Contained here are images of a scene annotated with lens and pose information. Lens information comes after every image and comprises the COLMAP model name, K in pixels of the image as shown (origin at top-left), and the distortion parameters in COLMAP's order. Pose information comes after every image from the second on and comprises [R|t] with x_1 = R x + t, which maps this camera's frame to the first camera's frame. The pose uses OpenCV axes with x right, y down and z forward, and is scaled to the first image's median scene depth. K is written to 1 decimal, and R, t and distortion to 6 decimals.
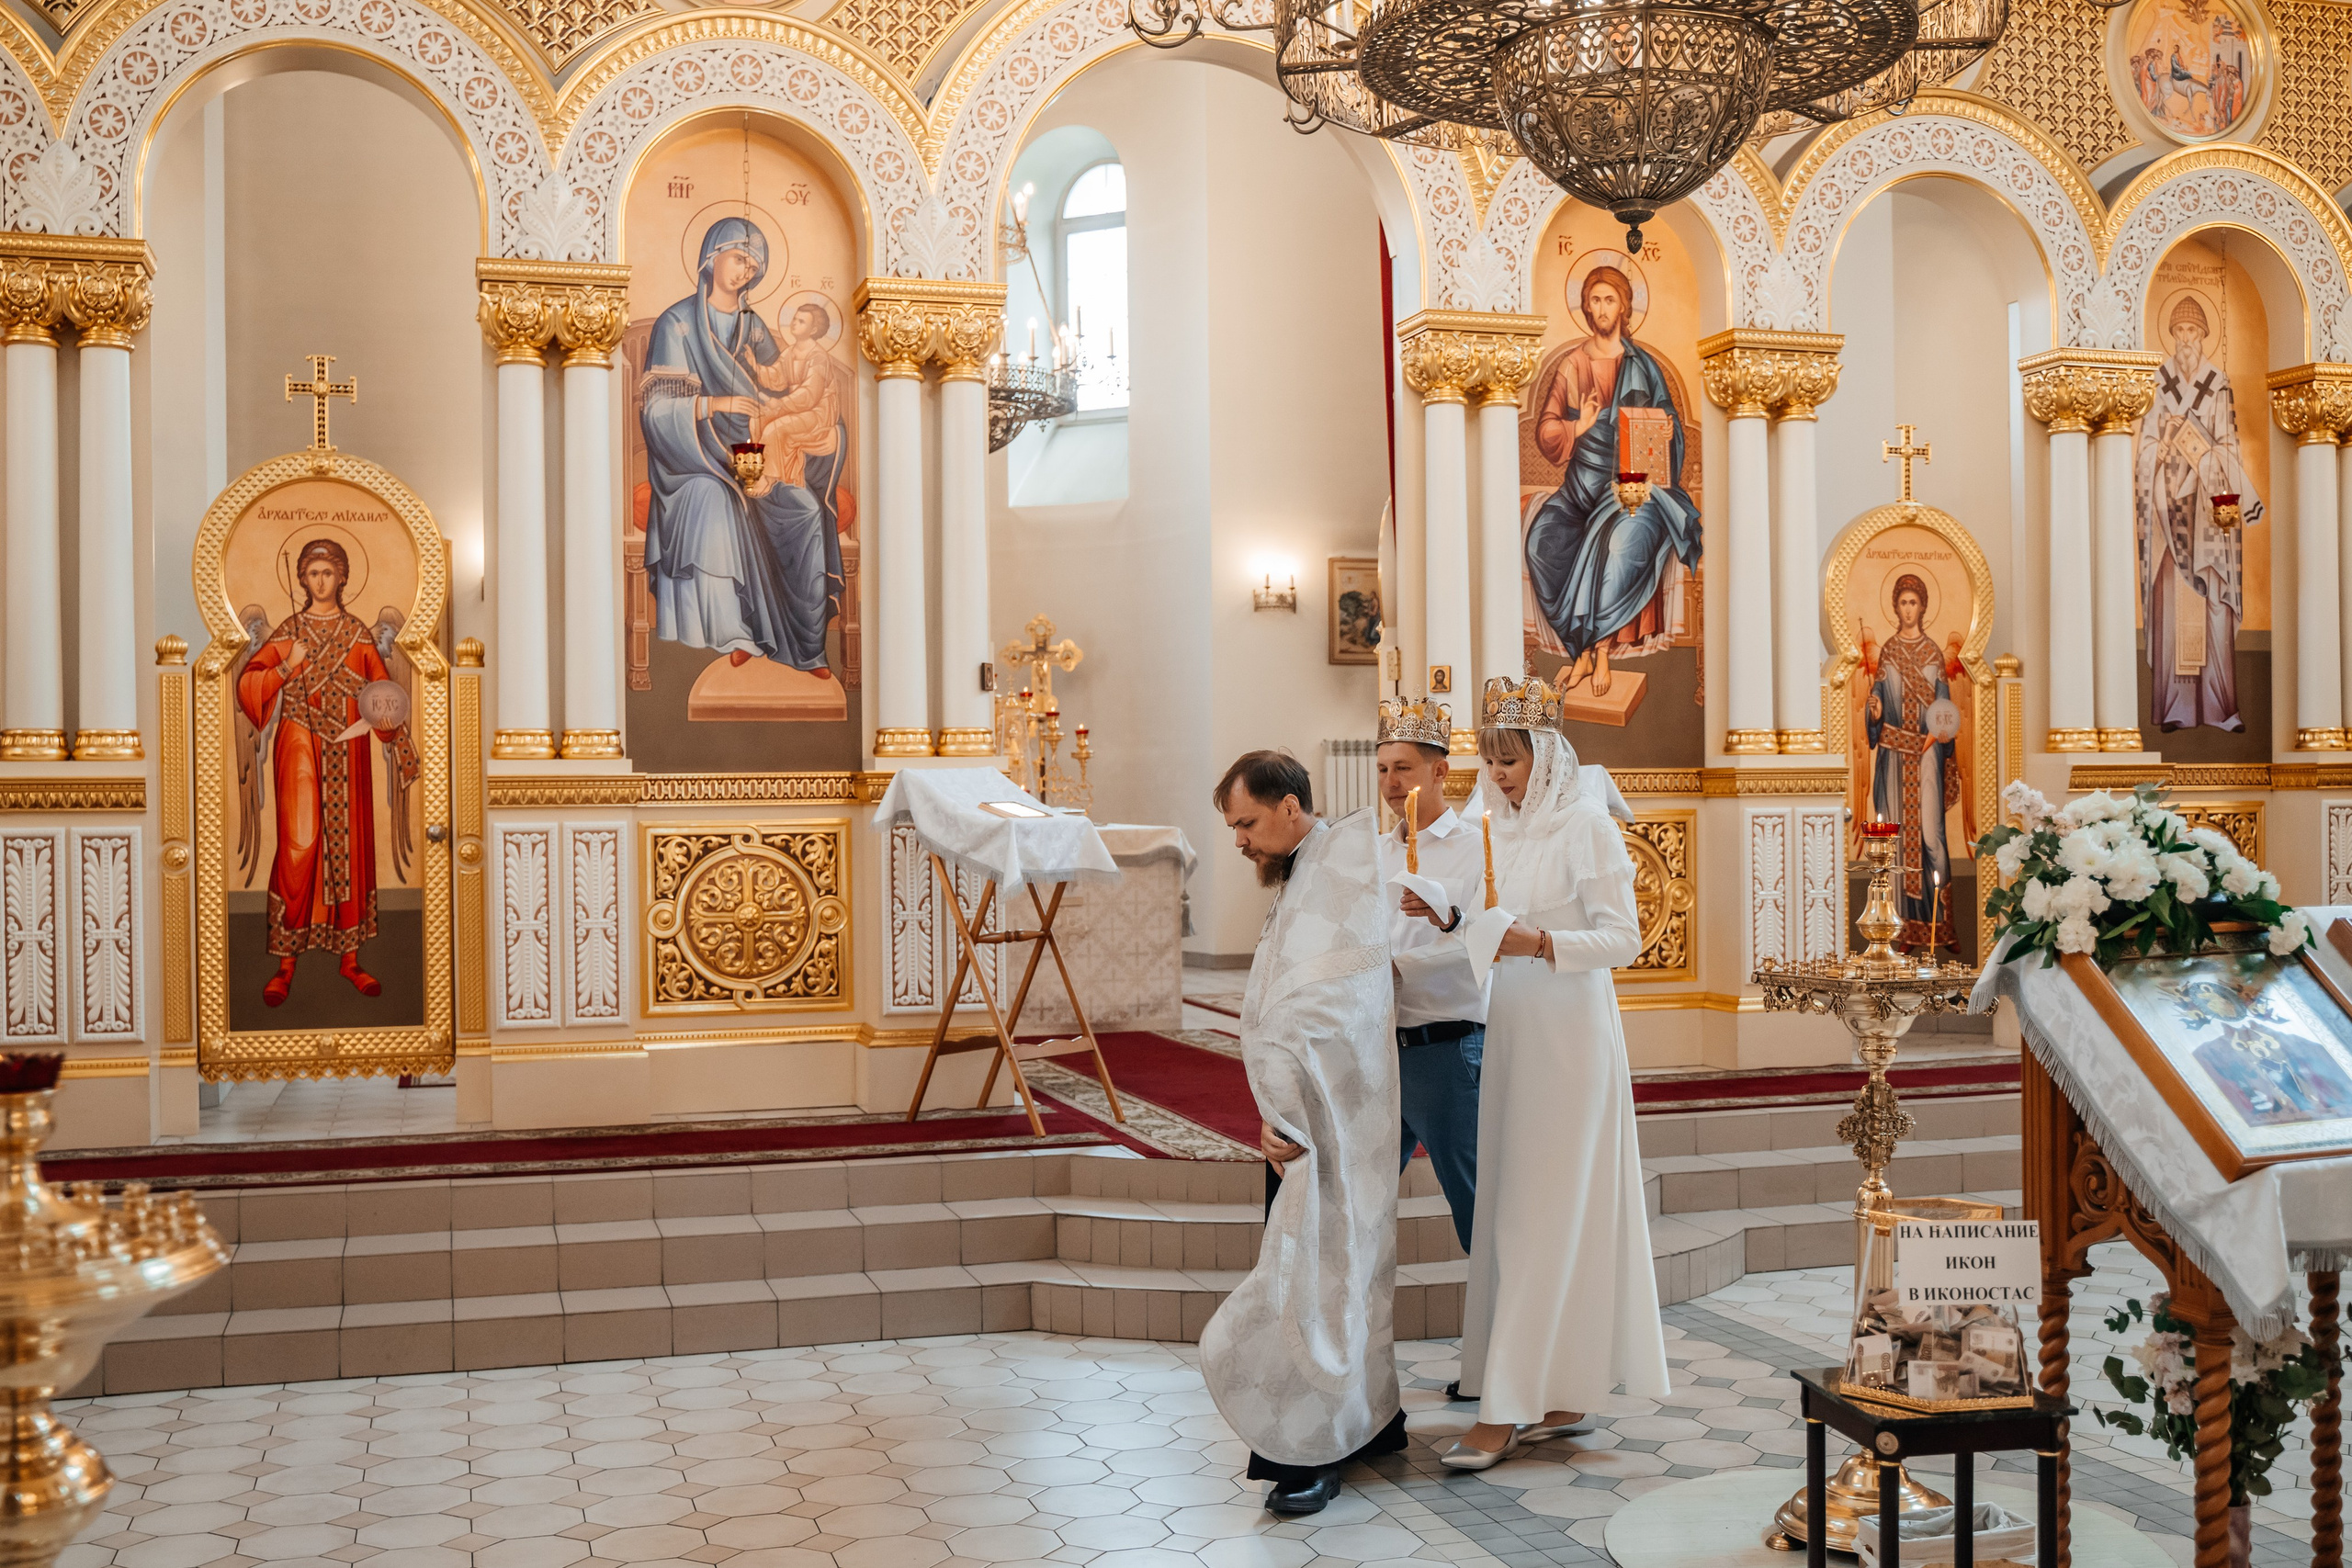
lens RADIAL K [[2466.1, 0, 1145.0], [0, 2466.1, 825.2], [0, 0, 1]] dist [-0.047148, 0.000000]
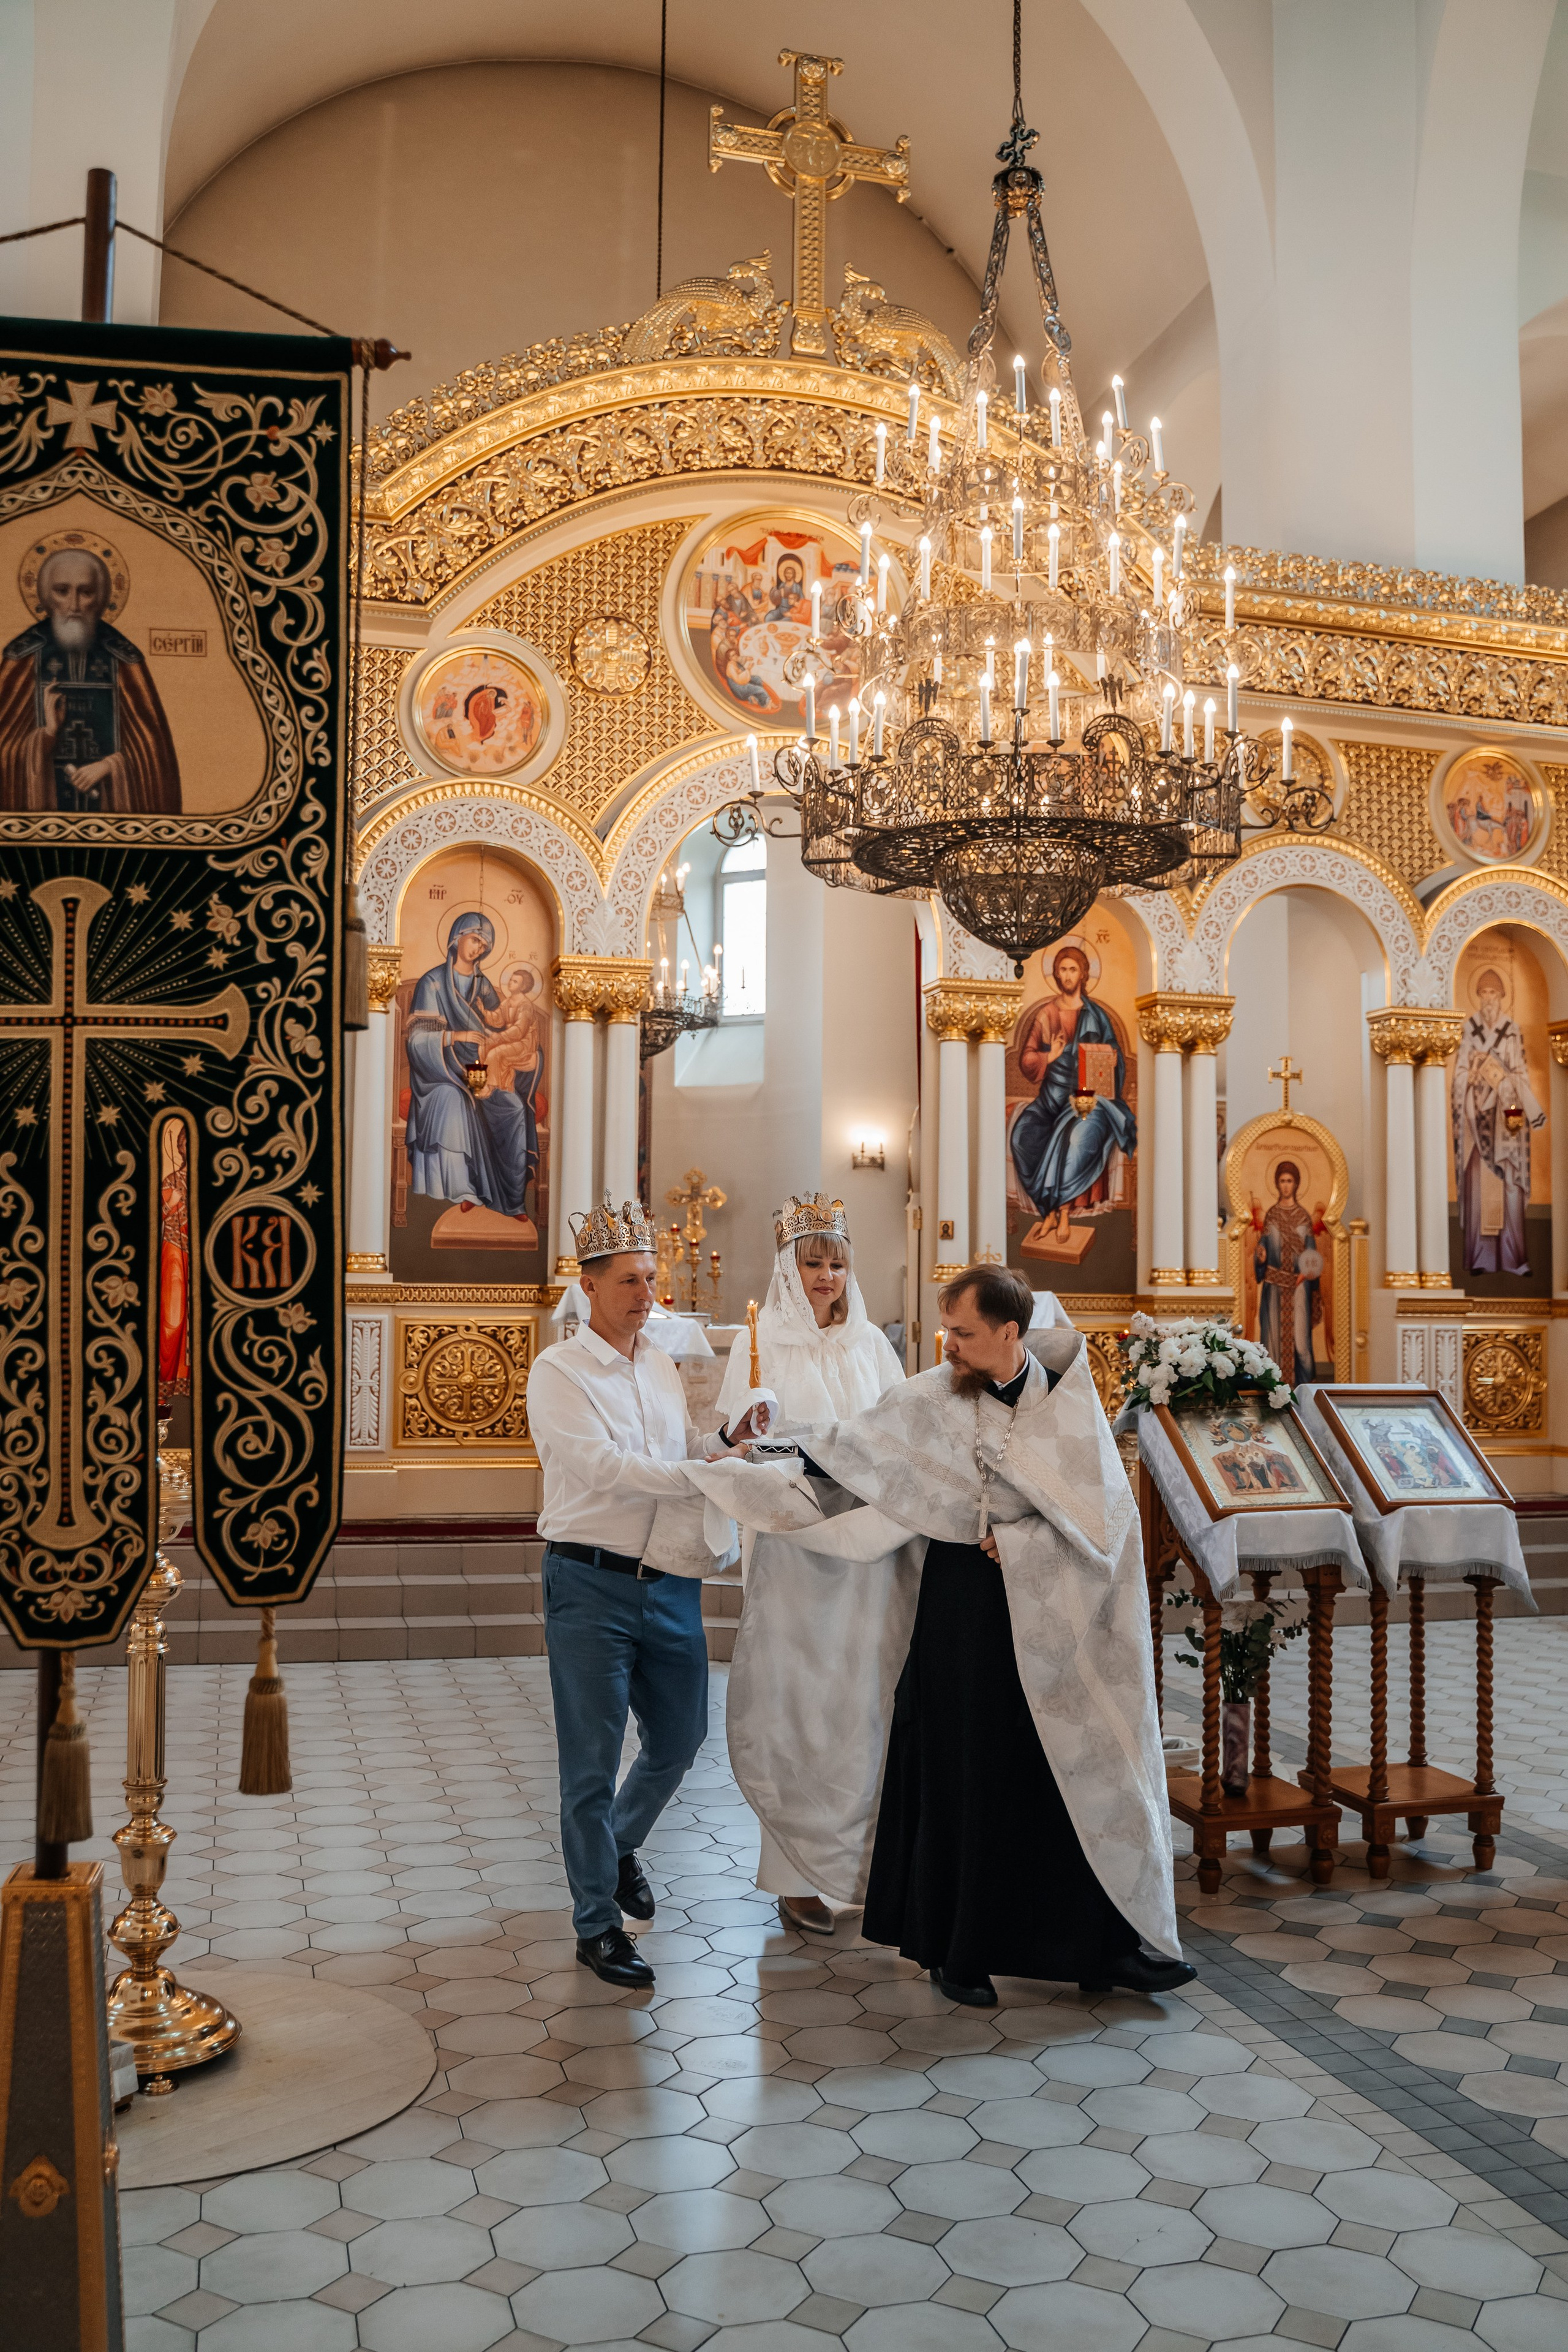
lens RADIAL K [[2165.3, 0, 754.7], [0, 2165.3, 1168.7], [0, 0, 1]] dist [-0.119699, 0.019239]
pose [[0.999113, 0.020905, -0.036559, 0.055049], [-0.023512, 0.997097, -0.072421, -0.000329], [0.034939, 0.073217, 0.996704, -0.288824]]
